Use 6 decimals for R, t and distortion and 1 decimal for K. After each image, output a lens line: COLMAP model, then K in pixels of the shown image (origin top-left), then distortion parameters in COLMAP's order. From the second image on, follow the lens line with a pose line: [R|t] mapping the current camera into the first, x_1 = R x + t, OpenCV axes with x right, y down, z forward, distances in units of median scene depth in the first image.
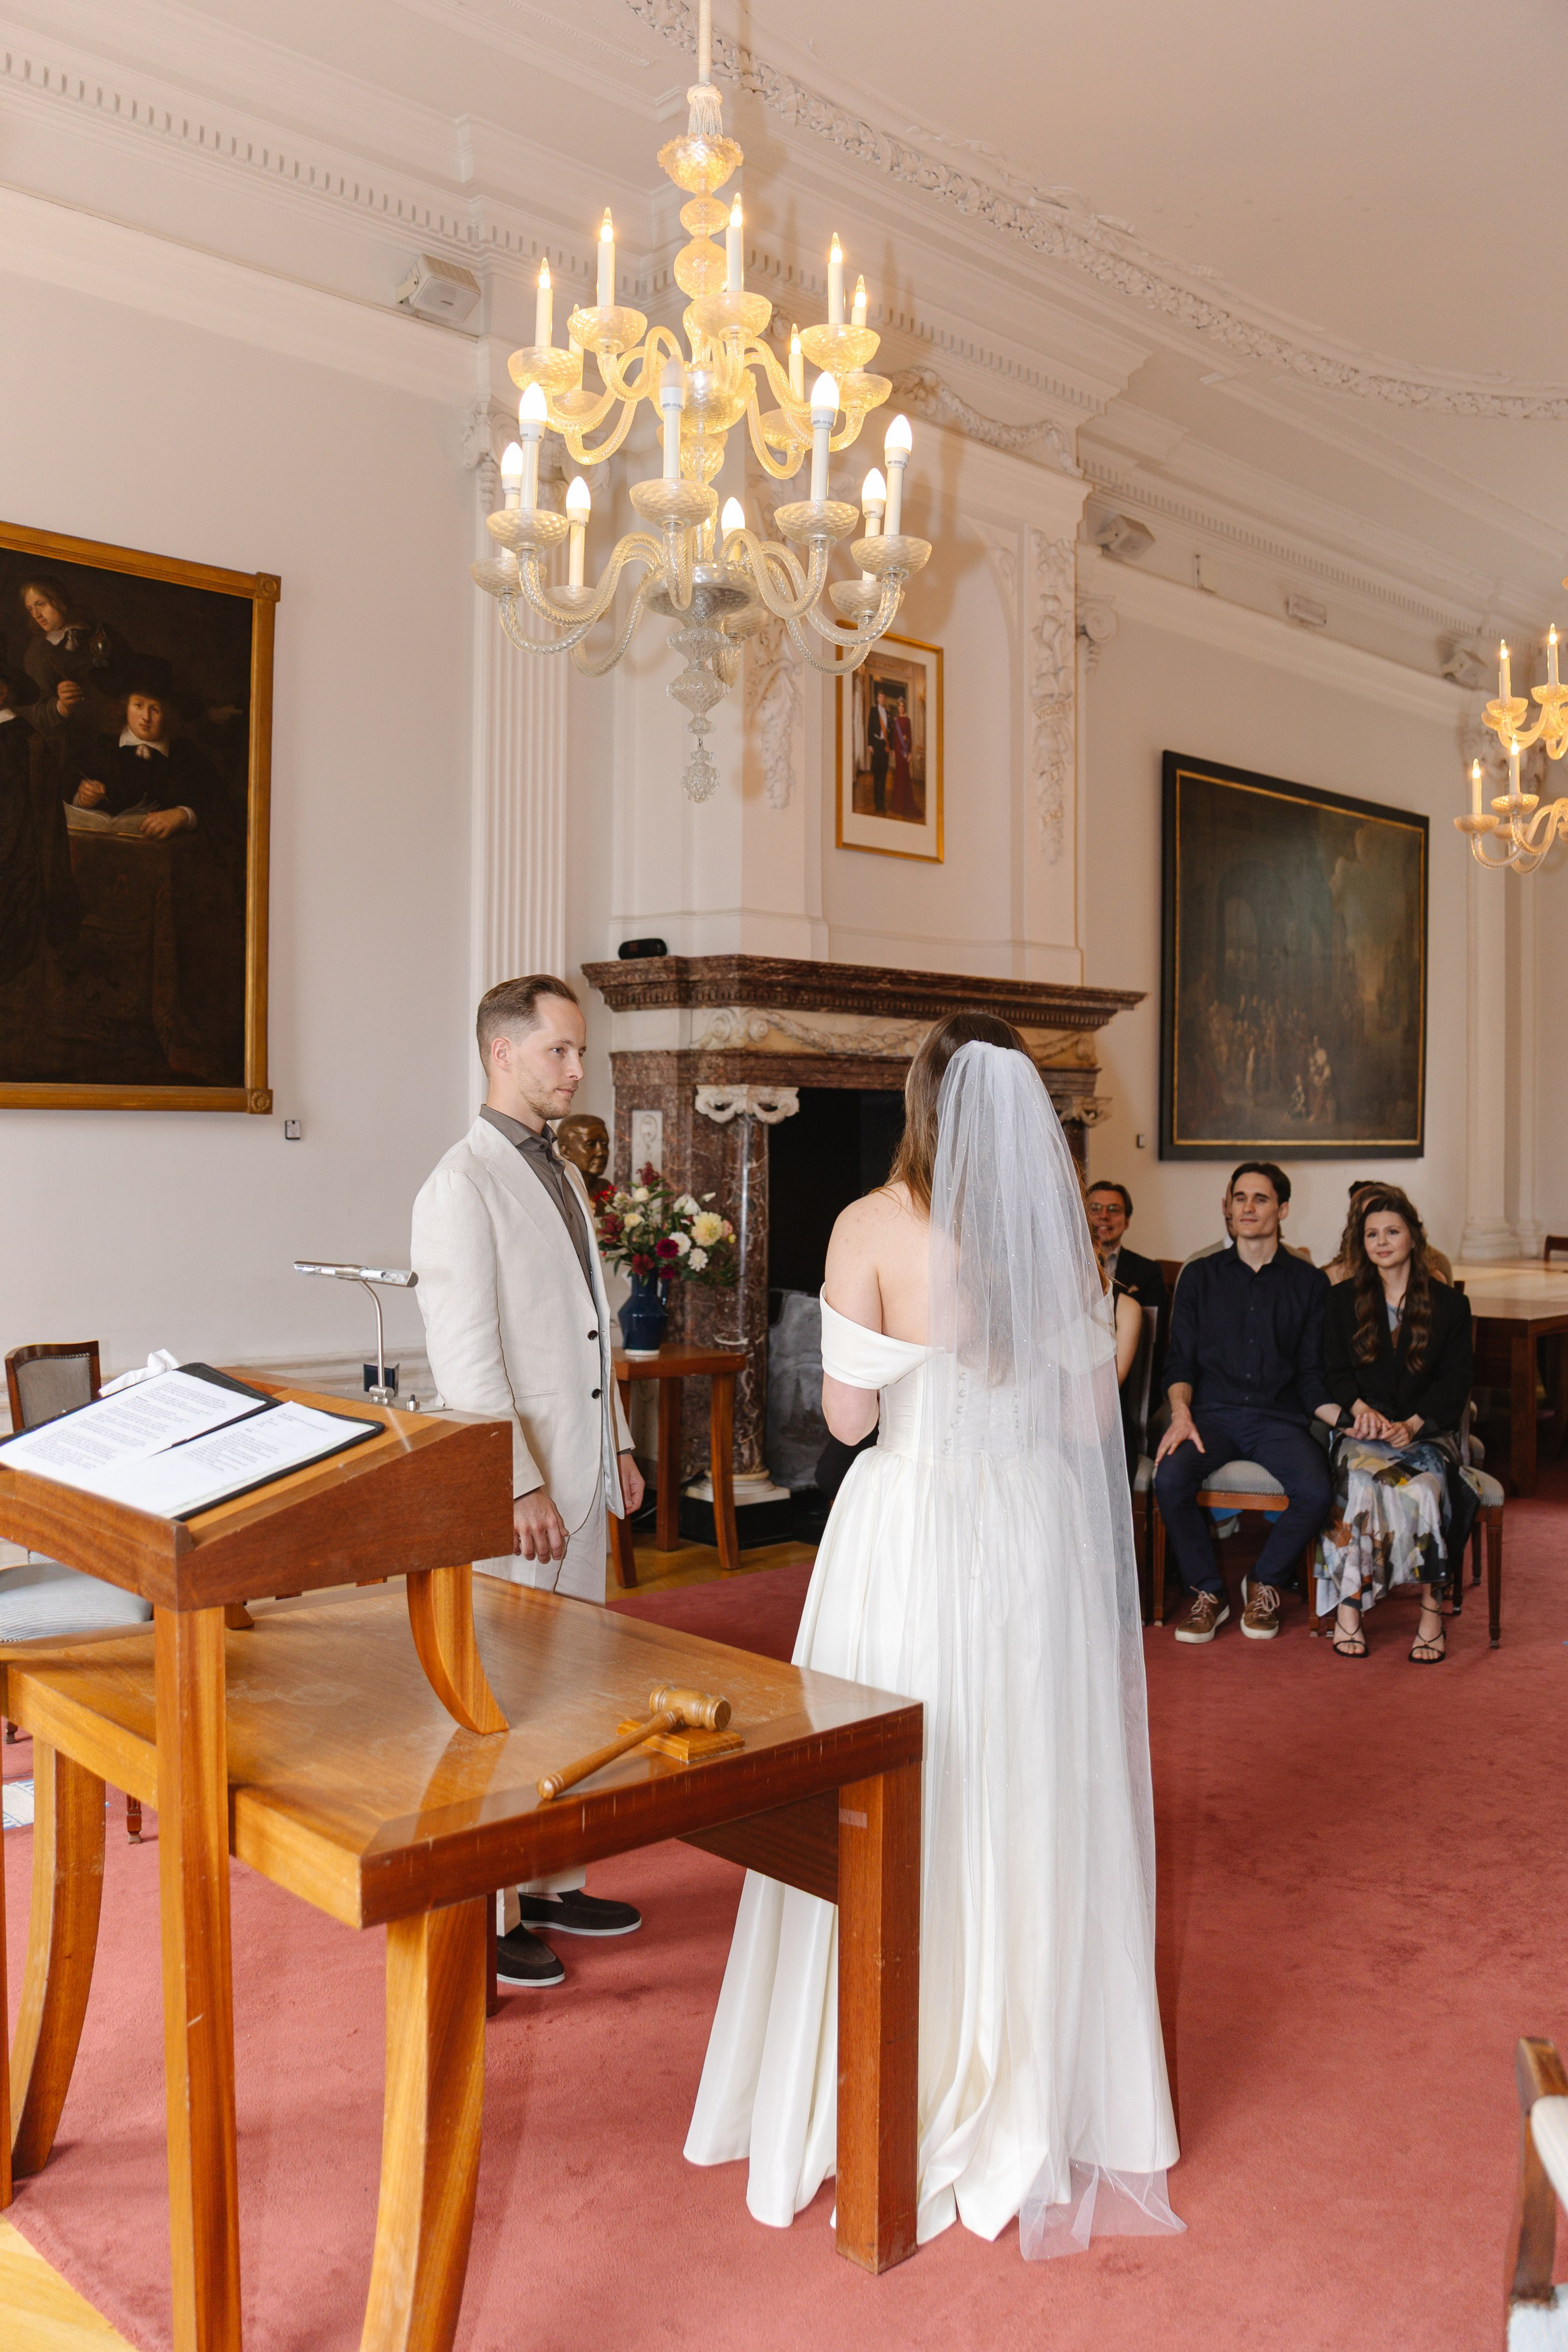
lens RADIAL K [[1980.7, 0, 780.7], [0, 1980.7, 1174.6], [0, 0, 1]] dist [-0.023088, 0.008026]
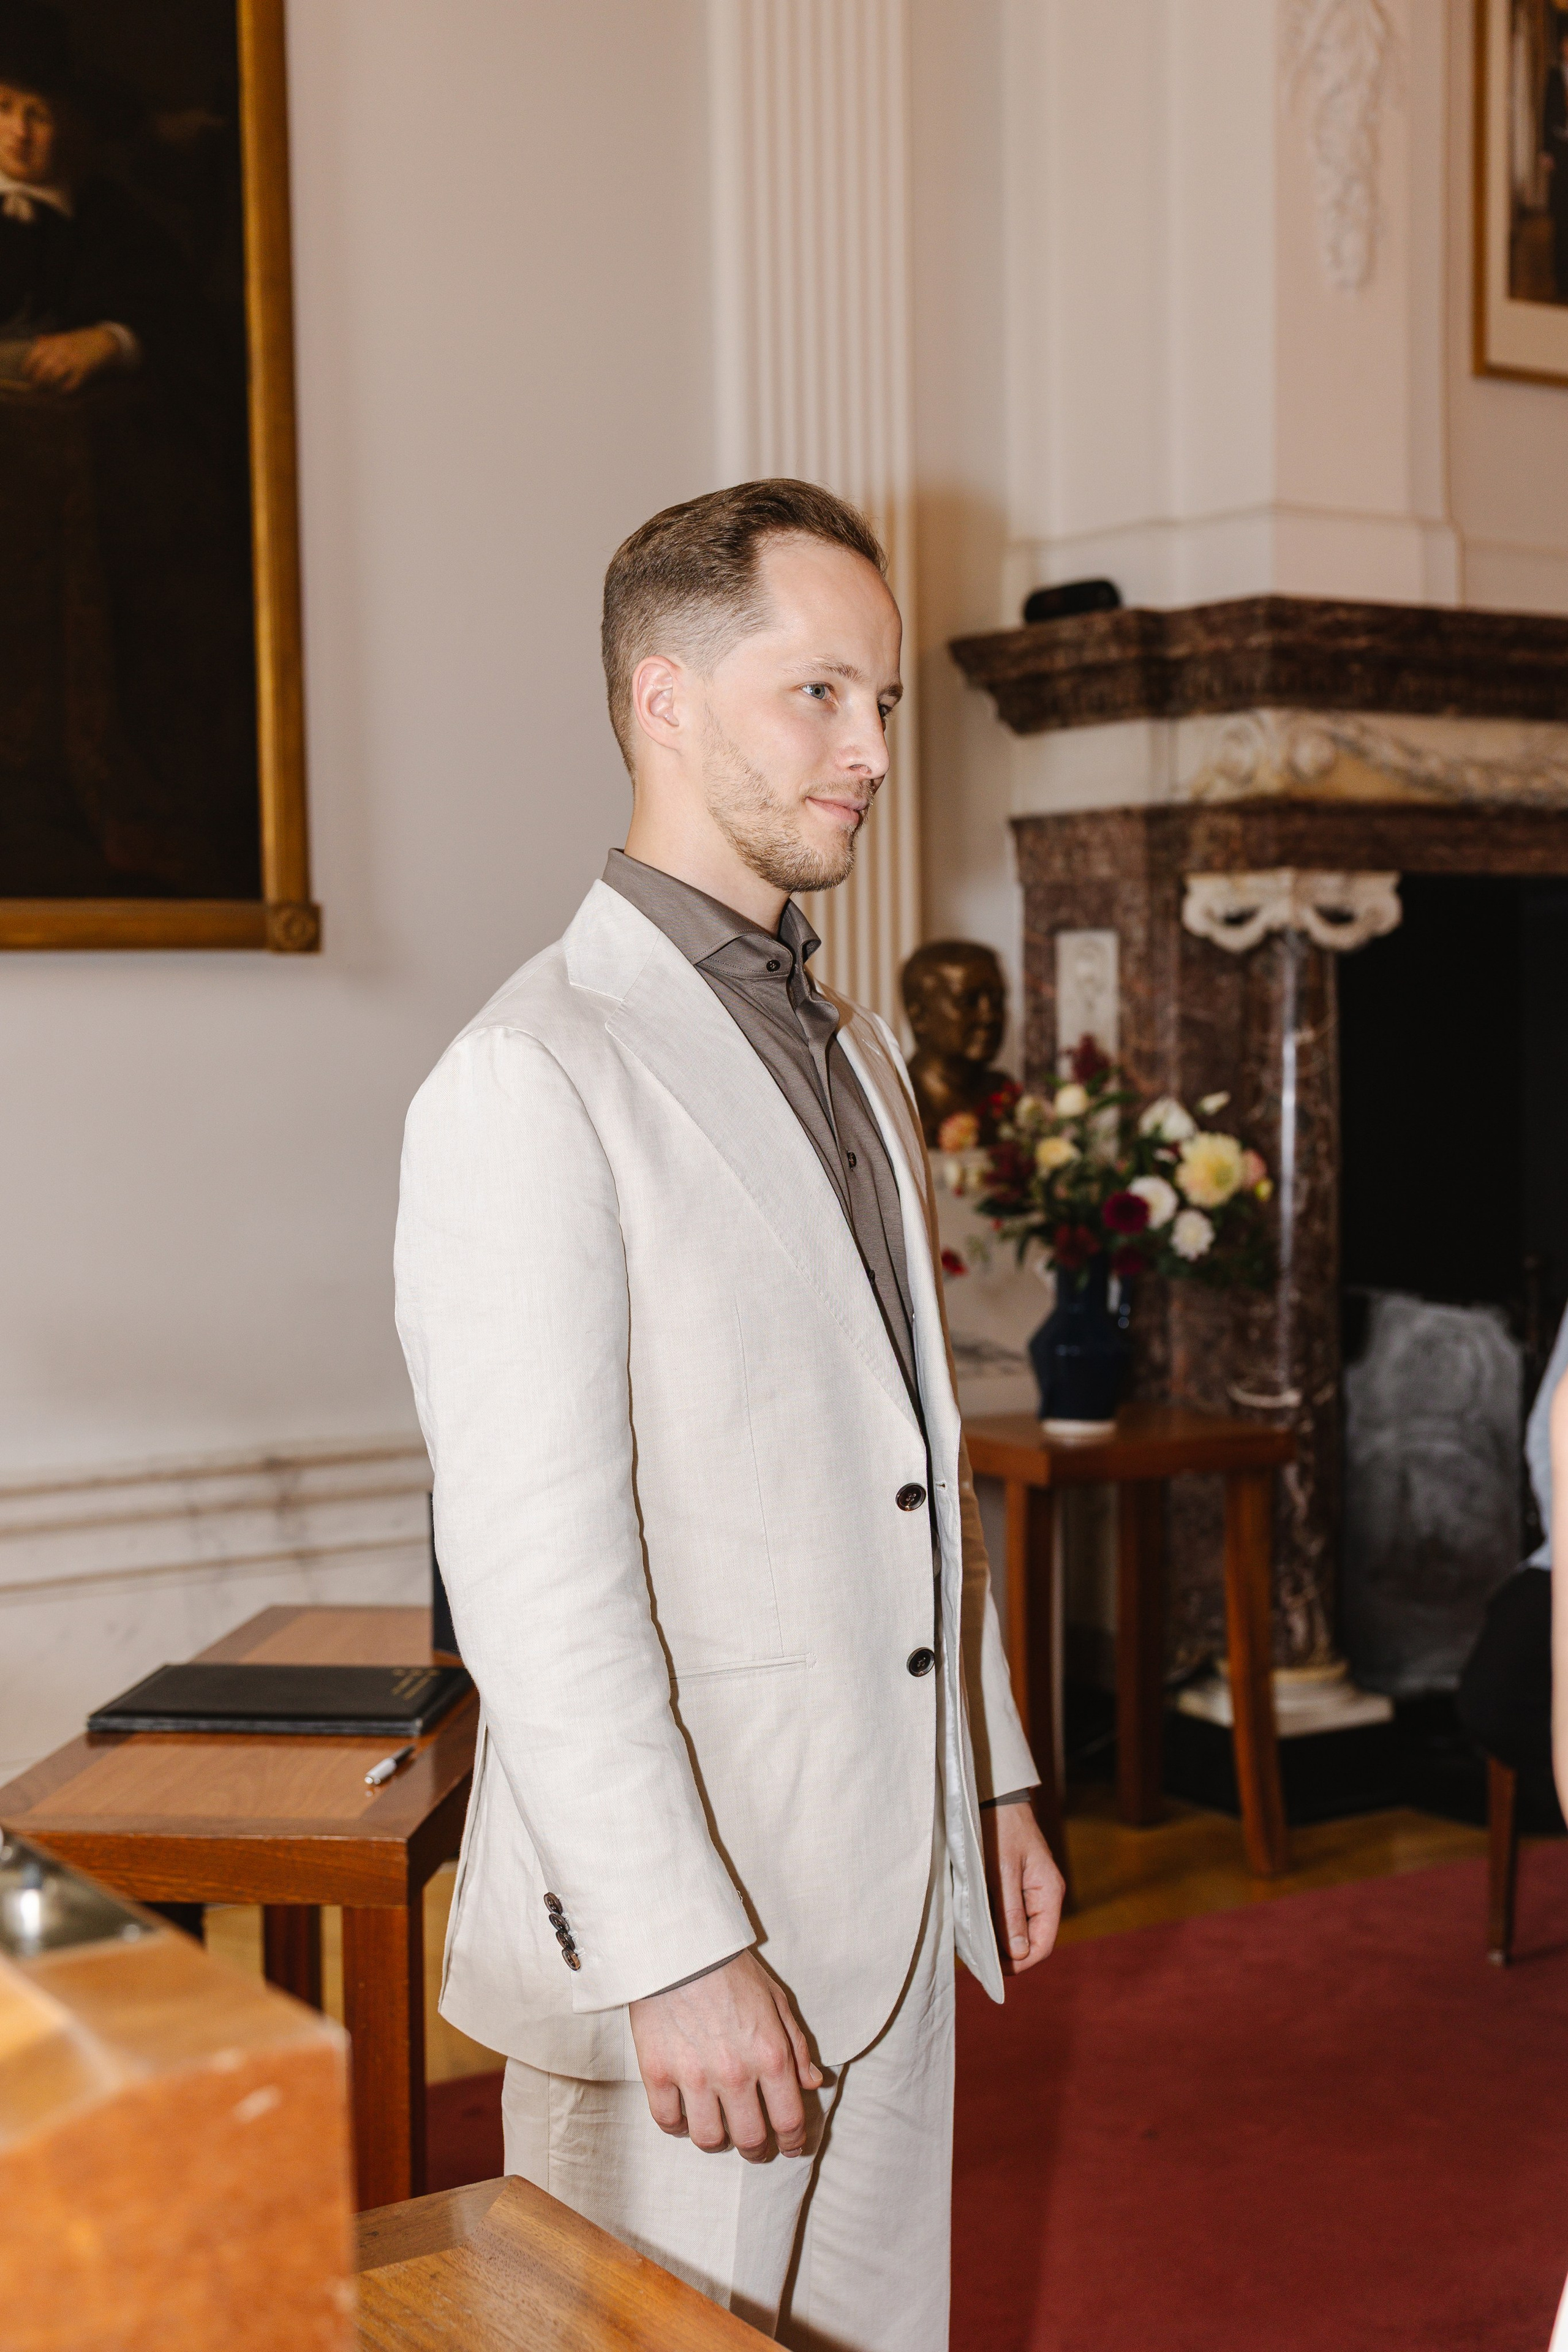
lens RADIAL K [[2840.6, 0, 769.4], [0, 2840.6, 1172.6], [0, 0, 1]] dist [0.037276, 0.000000]
pose [[0.980110, -0.013005, -0.198029, -0.005074], [0.020042, 0.999235, 0.033575, 0.002571], [0.197441, -0.036876, 0.979621, 0.290307]]
